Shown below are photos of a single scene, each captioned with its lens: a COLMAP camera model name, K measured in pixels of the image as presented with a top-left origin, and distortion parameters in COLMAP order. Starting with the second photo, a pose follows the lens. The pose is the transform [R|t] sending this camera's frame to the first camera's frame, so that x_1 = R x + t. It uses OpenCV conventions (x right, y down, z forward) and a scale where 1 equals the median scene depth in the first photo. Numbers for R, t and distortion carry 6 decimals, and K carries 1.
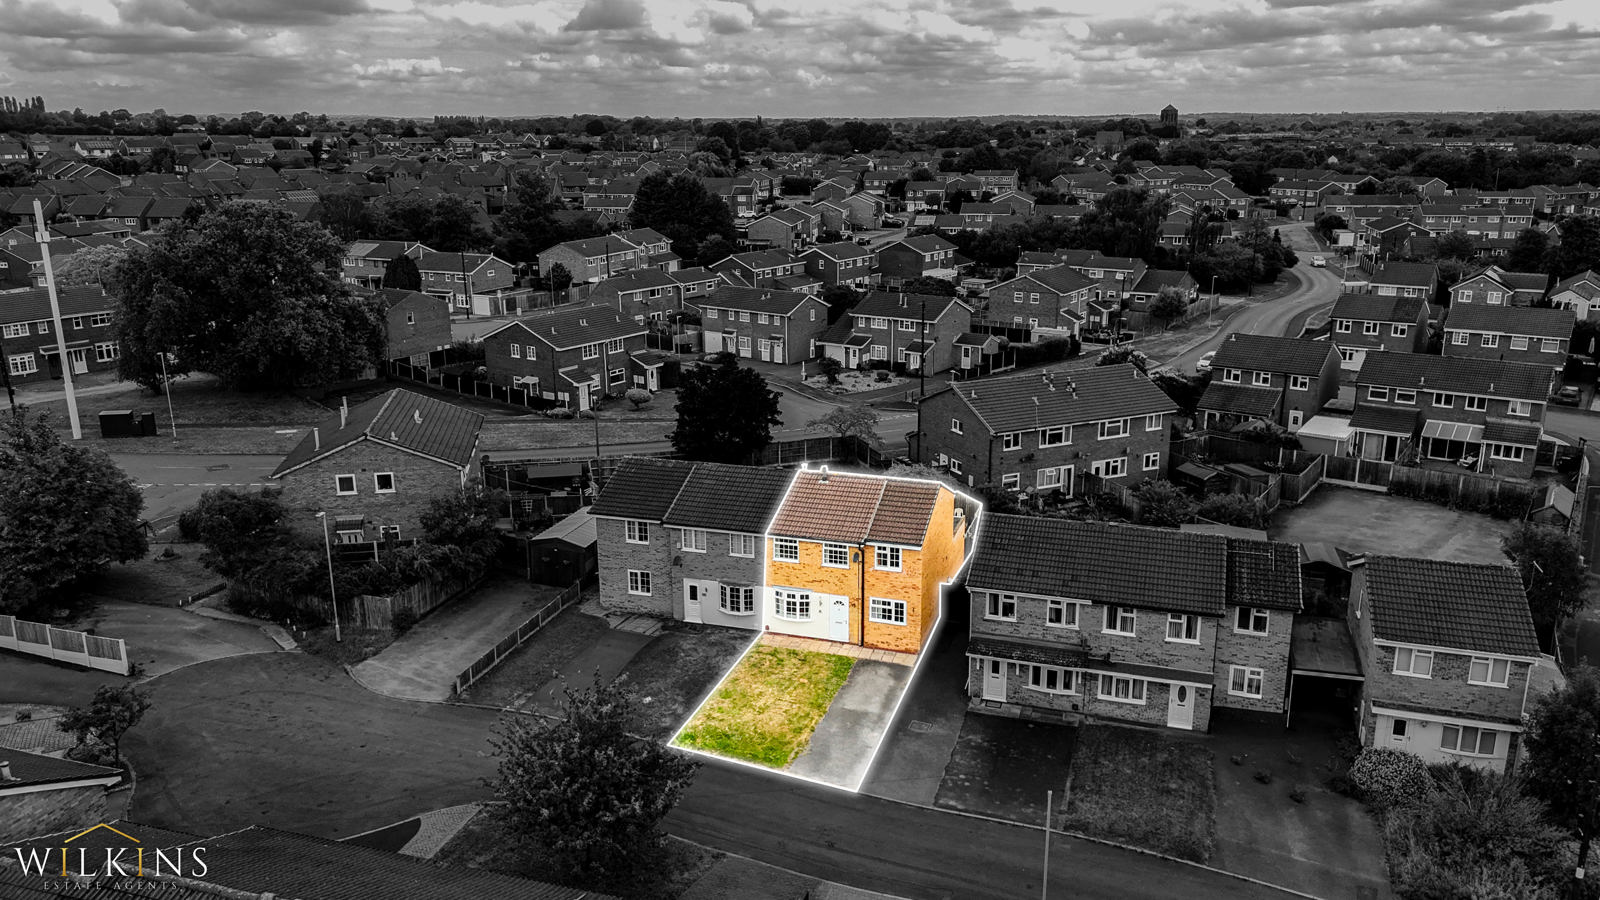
lens RADIAL K [[1137.3, 0, 800.0], [0, 1137.3, 450.0], [0, 0, 1]] dist [0.114770, 0.000179]
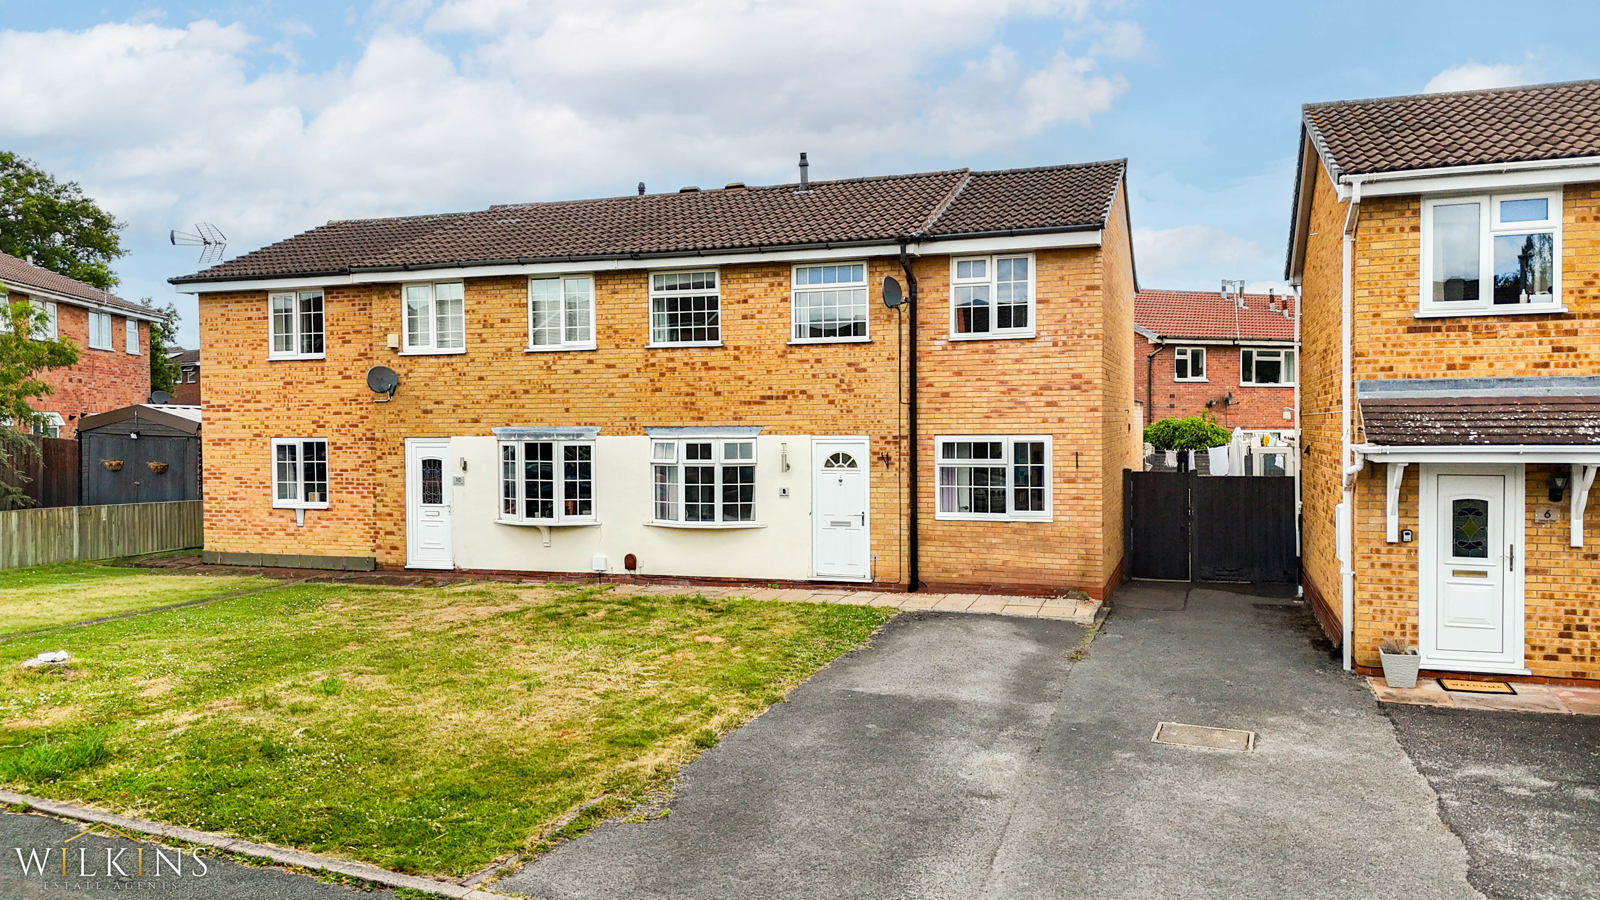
lens RADIAL K [[1179.4, 0, 800.0], [0, 1179.4, 450.0], [0, 0, 1]] dist [0.077797, -0.077213]
pose [[0.999865, 0.000452, -0.016436, 0.027751], [-0.004259, 0.972615, -0.232385, 0.207620], [0.015881, 0.232423, 0.972485, 0.661465]]
